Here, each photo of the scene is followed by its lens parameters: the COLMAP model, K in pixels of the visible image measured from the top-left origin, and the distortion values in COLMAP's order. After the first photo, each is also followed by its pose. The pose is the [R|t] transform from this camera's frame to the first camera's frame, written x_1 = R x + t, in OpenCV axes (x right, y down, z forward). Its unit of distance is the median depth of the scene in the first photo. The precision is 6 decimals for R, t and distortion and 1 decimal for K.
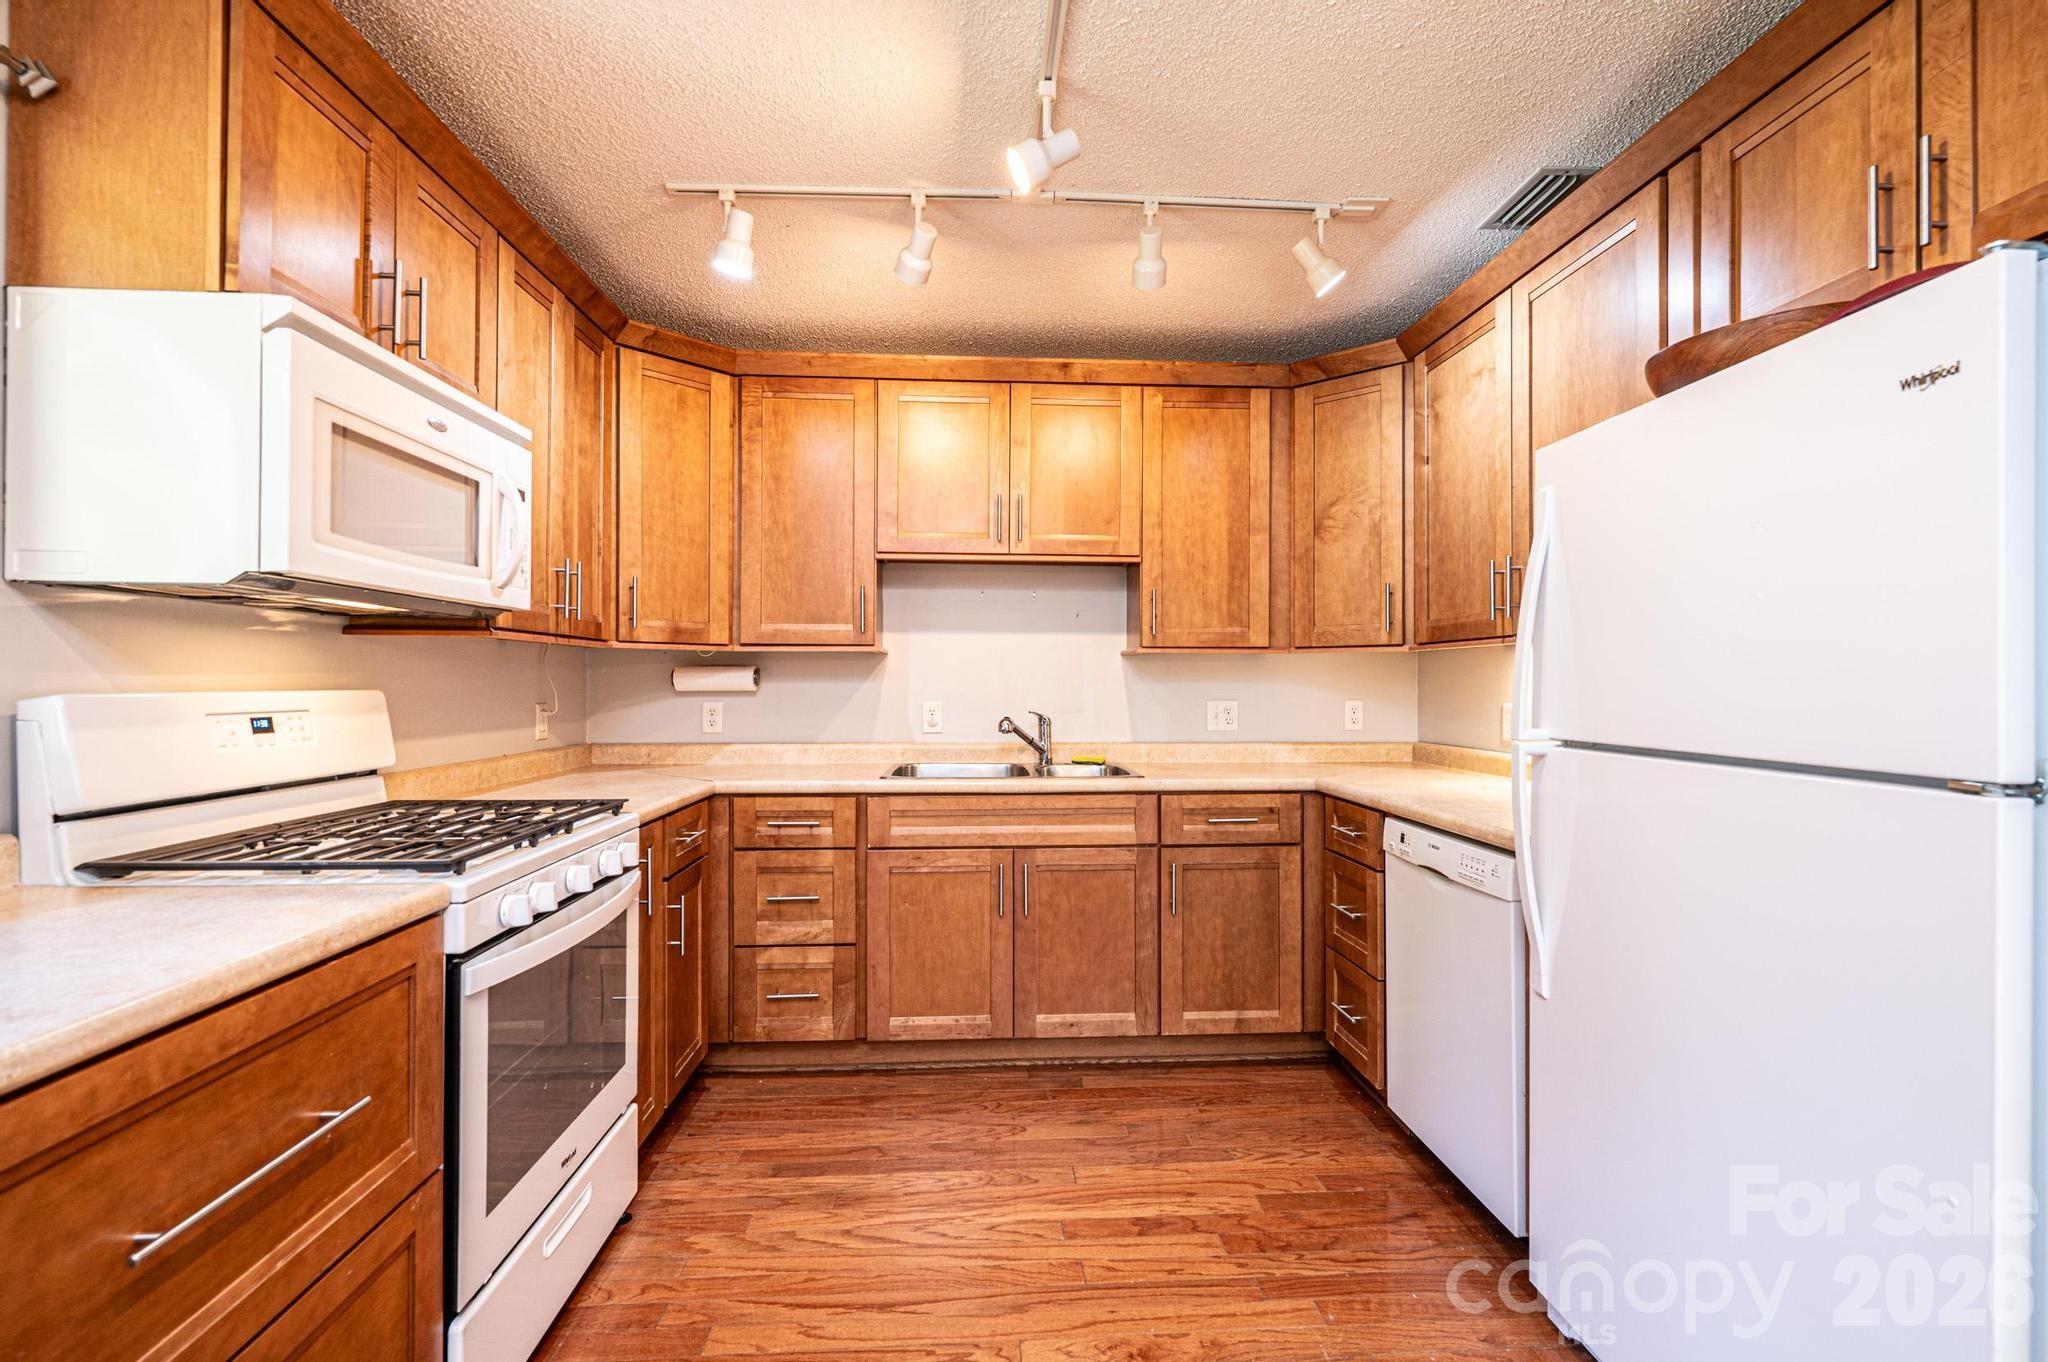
lens RADIAL K [[945.7, 0, 1026.8], [0, 945.7, 680.1], [0, 0, 1]] dist [0.000429, 0.000039]
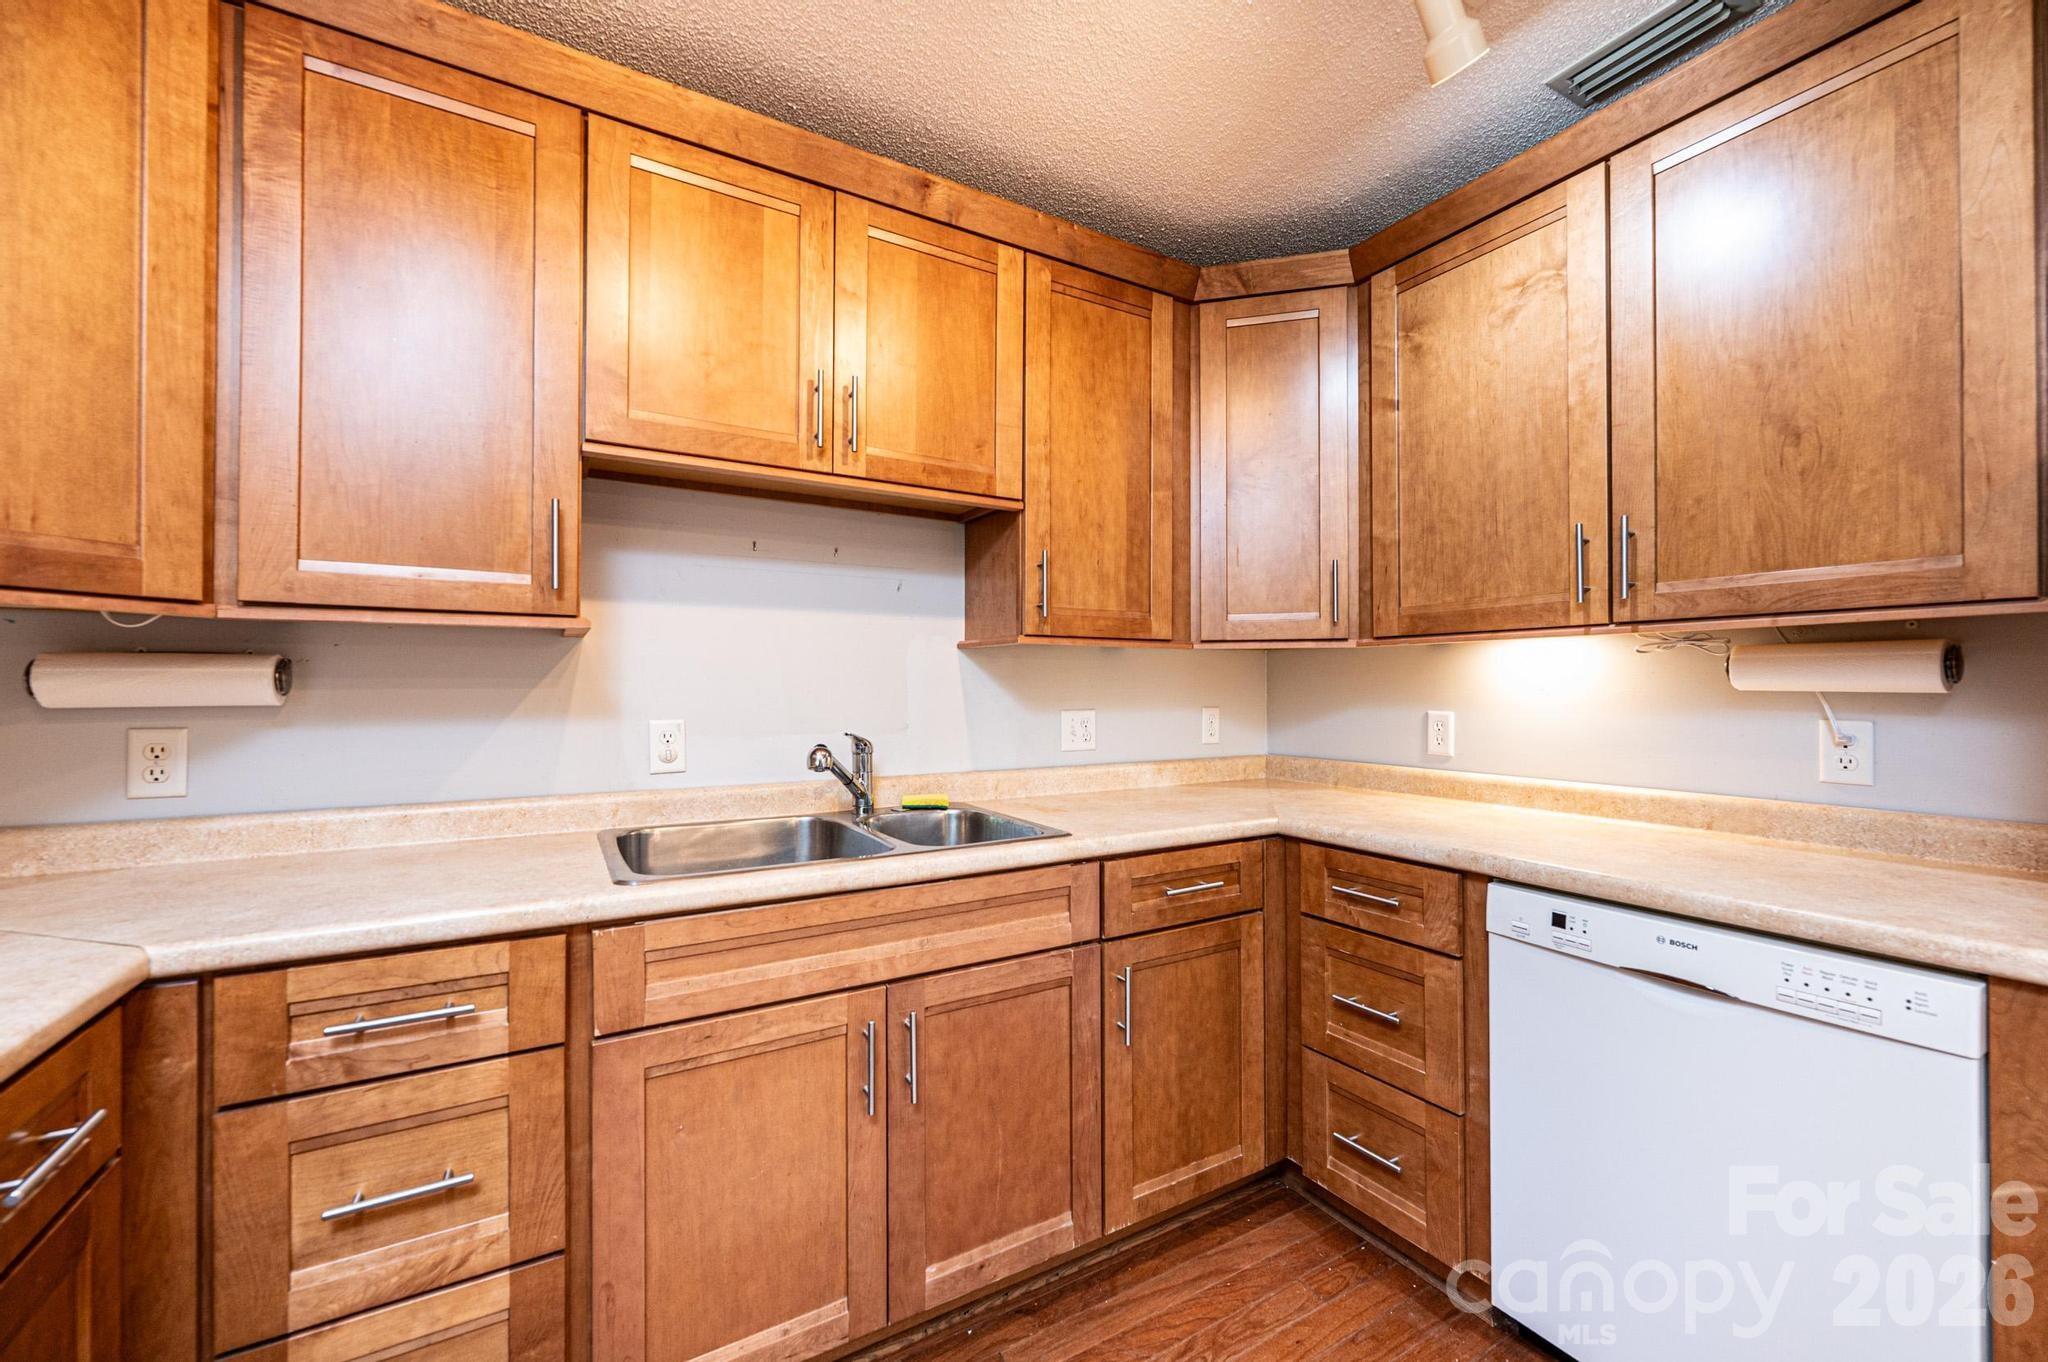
lens RADIAL K [[813.3, 0, 1025.1], [0, 813.3, 682.0], [0, 0, 1]] dist [-0.001376, -0.000406]
pose [[0.890013, 0.001260, 0.455933, -0.158604], [-0.000128, 0.999997, -0.002514, 0.000326], [-0.455934, 0.002179, 0.890011, 0.528266]]
